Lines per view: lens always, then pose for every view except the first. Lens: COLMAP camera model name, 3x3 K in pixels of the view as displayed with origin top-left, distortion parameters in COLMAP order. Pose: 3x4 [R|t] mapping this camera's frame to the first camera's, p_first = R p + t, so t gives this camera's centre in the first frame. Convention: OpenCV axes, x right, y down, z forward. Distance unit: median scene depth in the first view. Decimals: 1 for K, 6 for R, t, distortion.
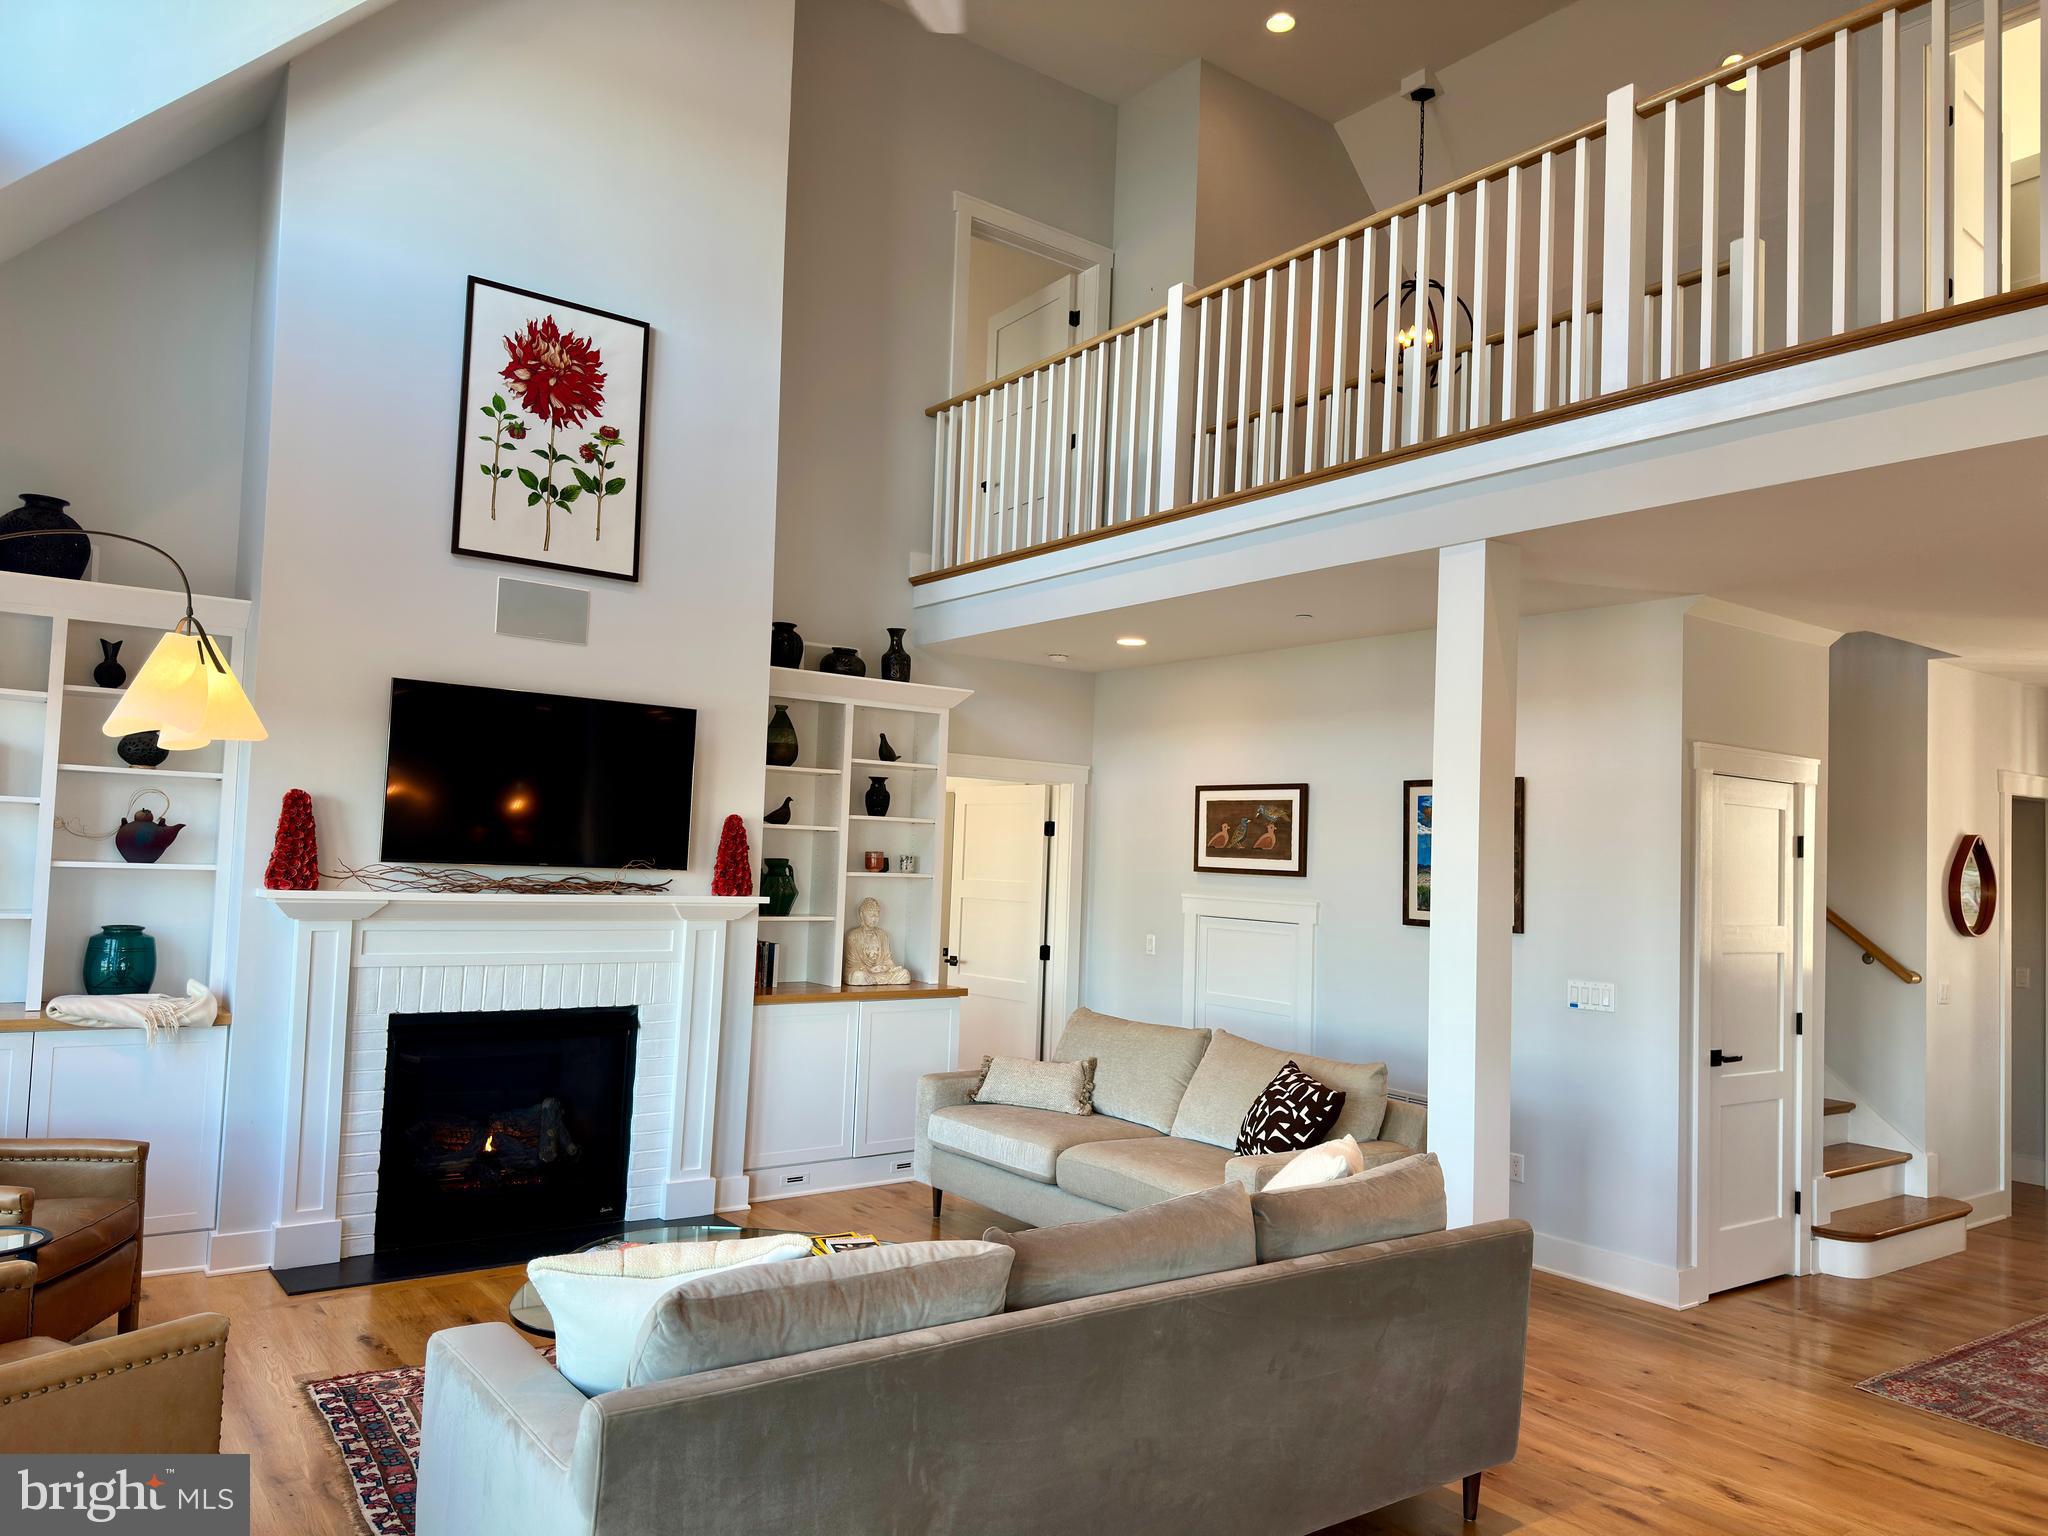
lens RADIAL K [[1418.3, 0, 1024.2], [0, 1418.3, 780.8], [0, 0, 1]] dist [0.072496, -0.075605]
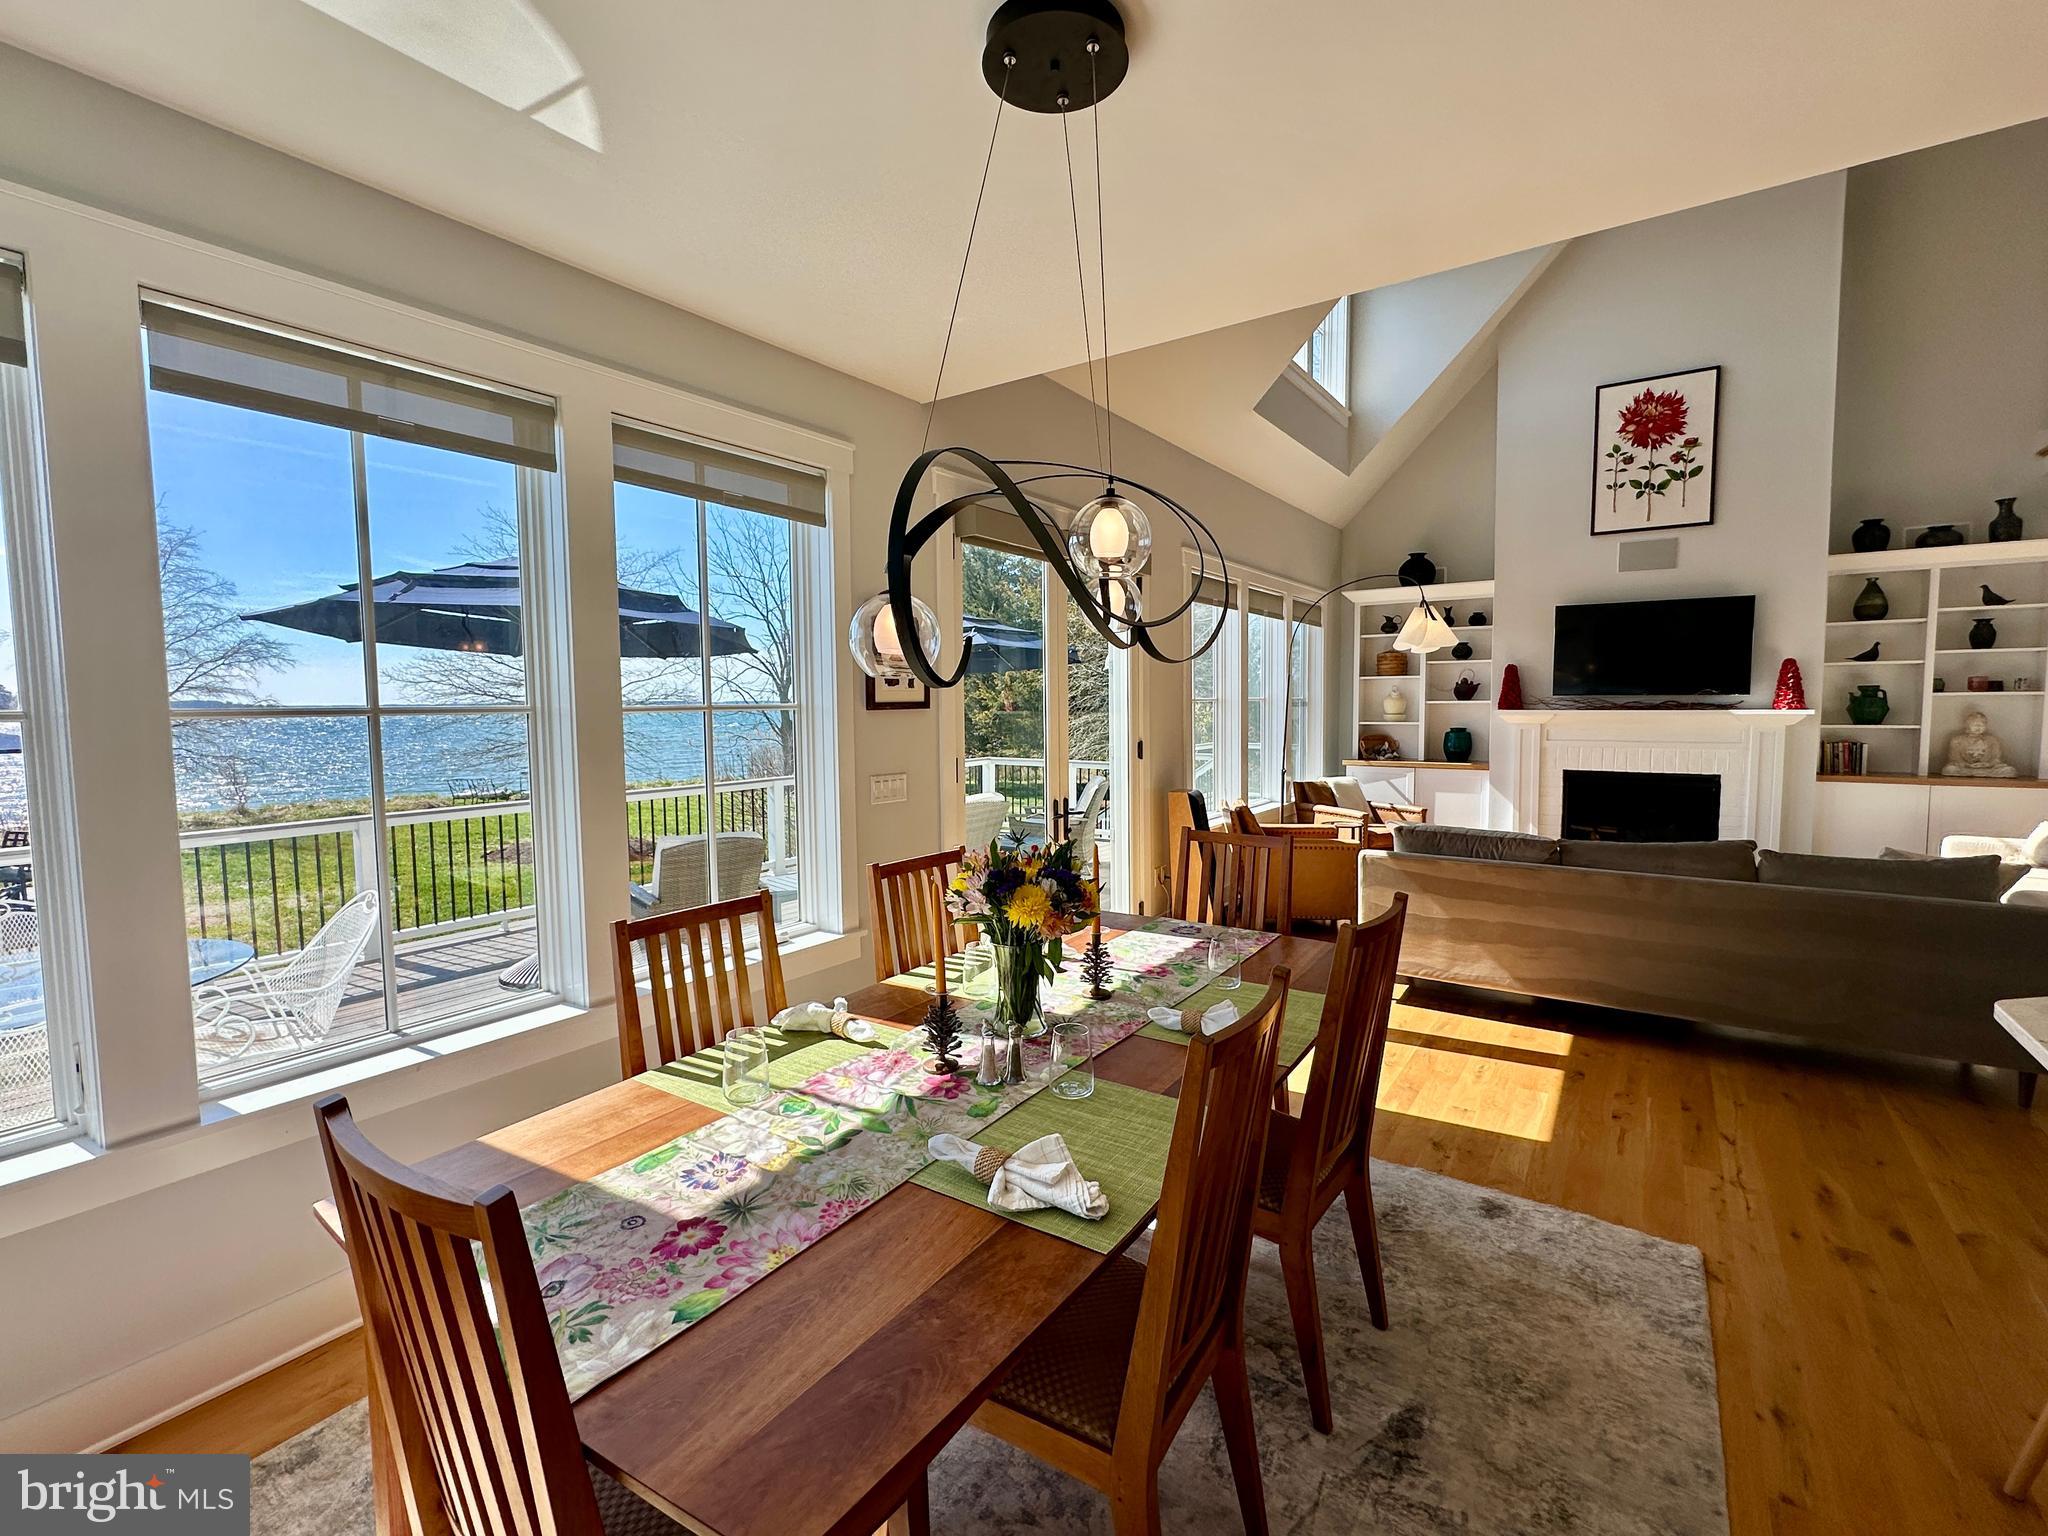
lens RADIAL K [[904.0, 0, 1022.0], [0, 904.0, 763.3], [0, 0, 1]] dist [-0.000992, 0.000276]
pose [[0.314990, 0.024445, -0.948780, 0.496462], [0.073408, 0.996046, 0.050034, 0.028427], [0.946252, -0.085409, 0.311950, -0.131414]]
